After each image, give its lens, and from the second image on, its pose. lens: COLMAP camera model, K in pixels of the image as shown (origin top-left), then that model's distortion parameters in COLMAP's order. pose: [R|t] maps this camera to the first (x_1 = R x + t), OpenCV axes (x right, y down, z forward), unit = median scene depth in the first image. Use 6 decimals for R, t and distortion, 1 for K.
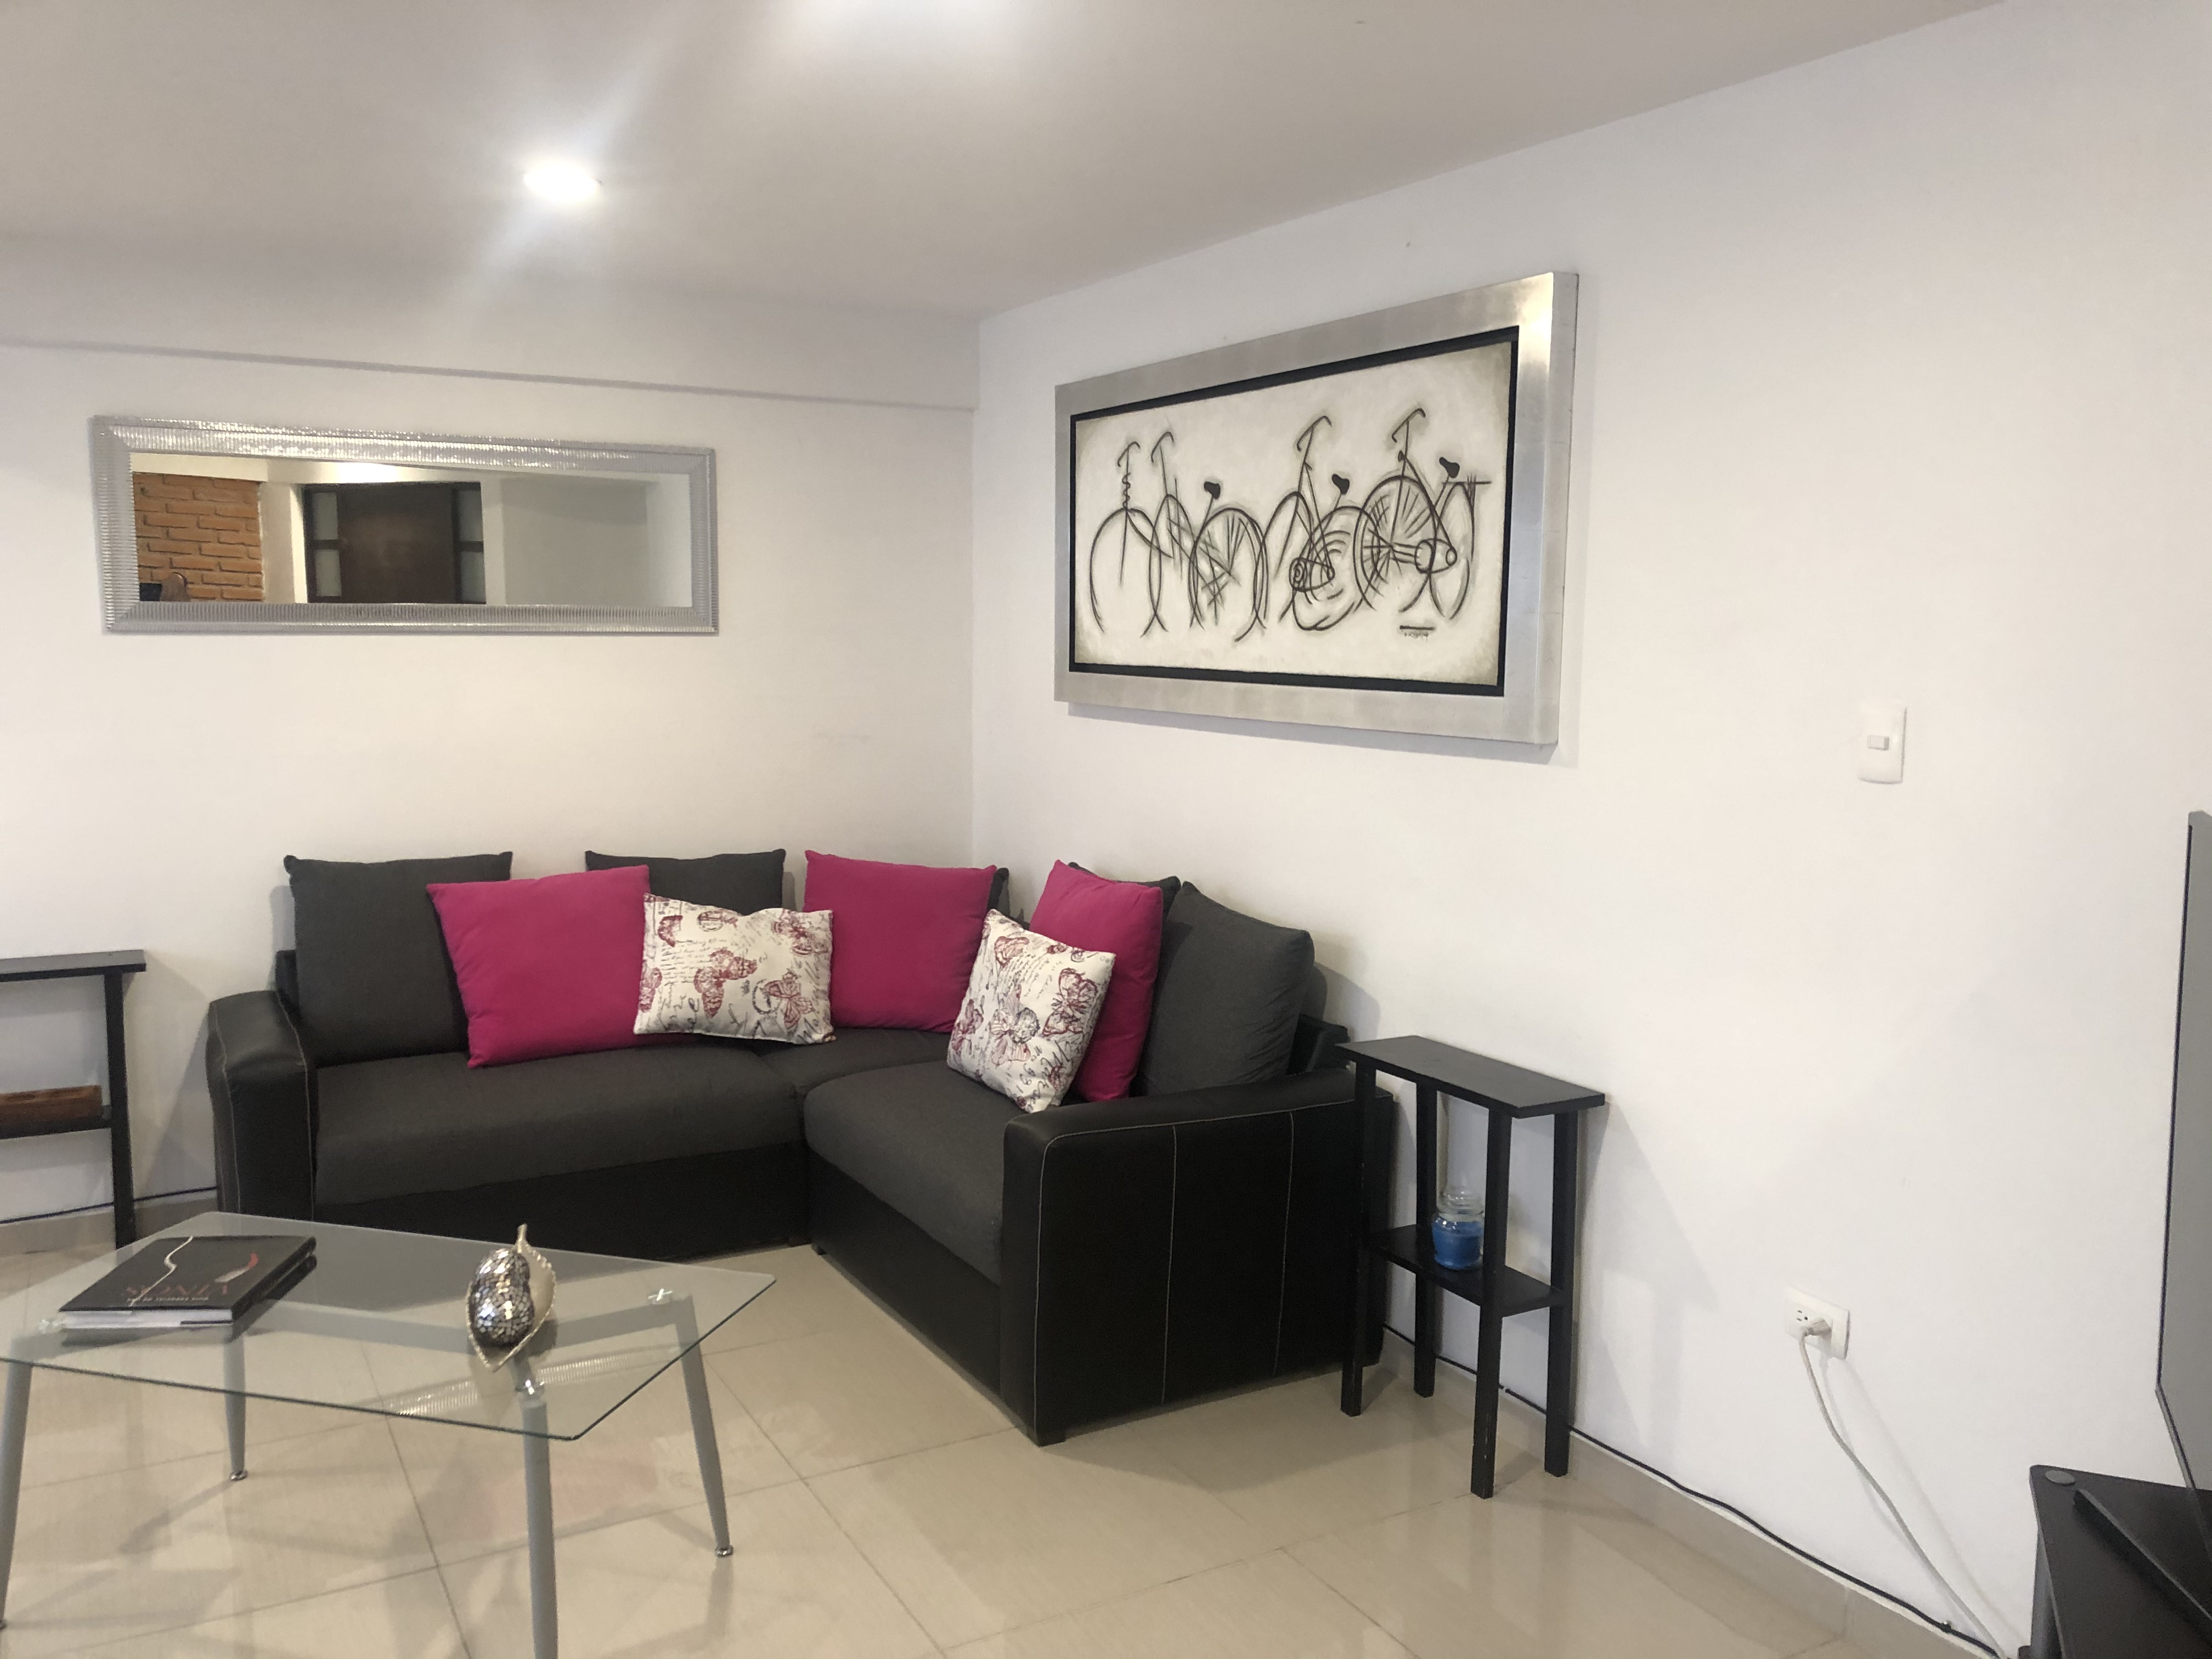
lens RADIAL K [[1853.1, 0, 1106.0], [0, 1853.1, 829.5], [0, 0, 1]] dist [0.240608, -0.237661]
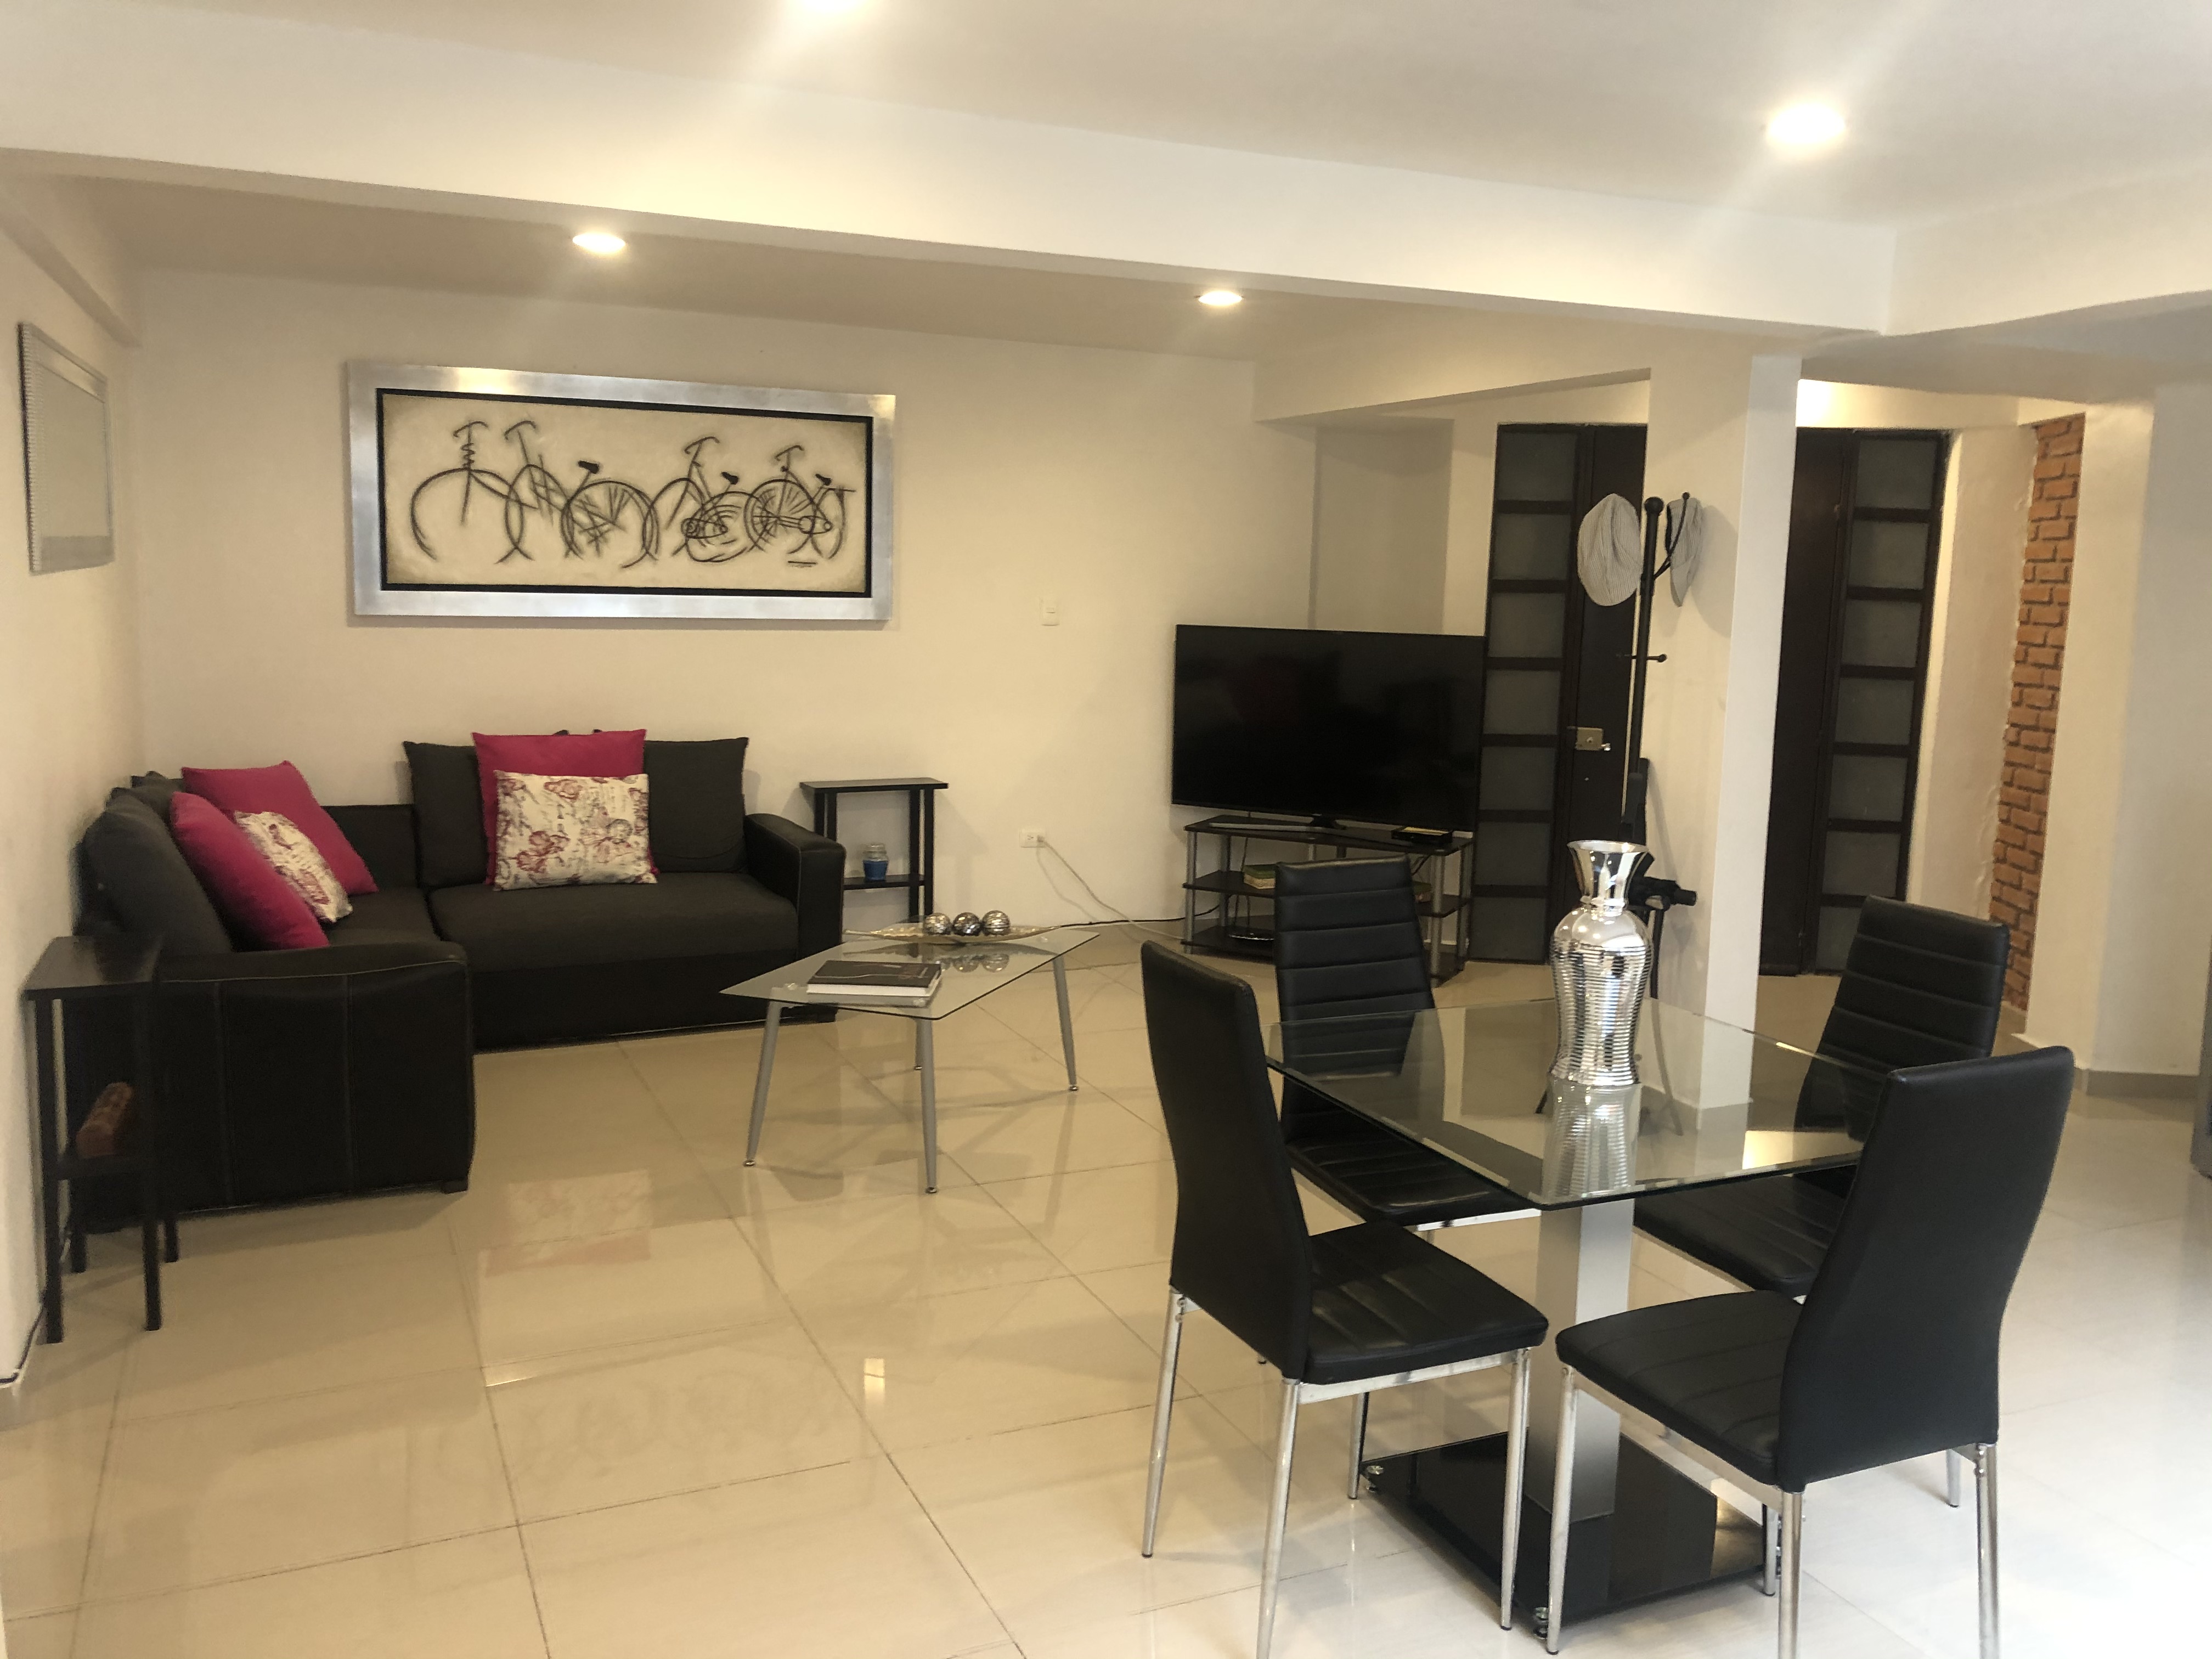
lens RADIAL K [[1804.2, 0, 1106.0], [0, 1804.2, 829.5], [0, 0, 1]] dist [0.116990, -0.214809]
pose [[0.083434, -0.143801, 0.986083, -1.512088], [0.097385, 0.985973, 0.135546, -0.056248], [-0.991743, 0.084721, 0.096268, 0.505498]]
